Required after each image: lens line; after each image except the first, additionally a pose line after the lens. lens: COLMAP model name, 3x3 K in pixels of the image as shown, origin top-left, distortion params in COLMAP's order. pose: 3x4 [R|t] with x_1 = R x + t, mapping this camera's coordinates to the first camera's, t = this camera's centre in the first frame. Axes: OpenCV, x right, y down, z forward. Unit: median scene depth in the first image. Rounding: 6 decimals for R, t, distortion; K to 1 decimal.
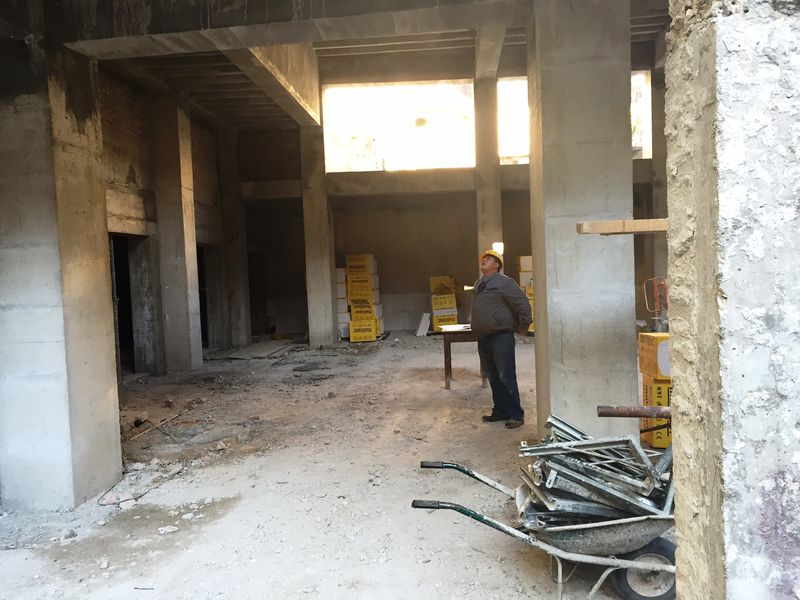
lens RADIAL K [[663.5, 0, 402.1], [0, 663.5, 299.8], [0, 0, 1]] dist [0.081193, -0.112007]
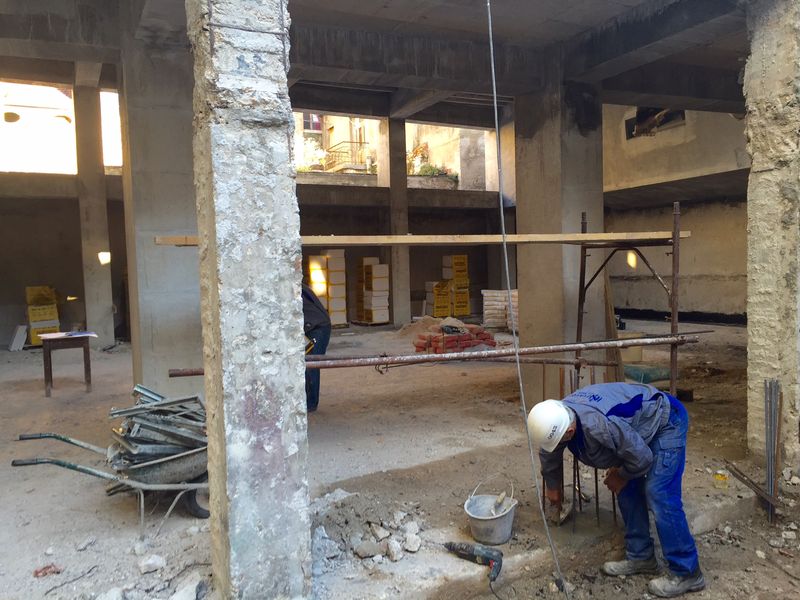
lens RADIAL K [[663.5, 0, 402.1], [0, 663.5, 299.8], [0, 0, 1]] dist [0.081193, -0.112007]
pose [[0.851651, -0.012249, 0.523966, -0.017217], [0.022512, 0.999659, -0.013223, 0.040156], [-0.523626, 0.023057, 0.851636, -0.396584]]
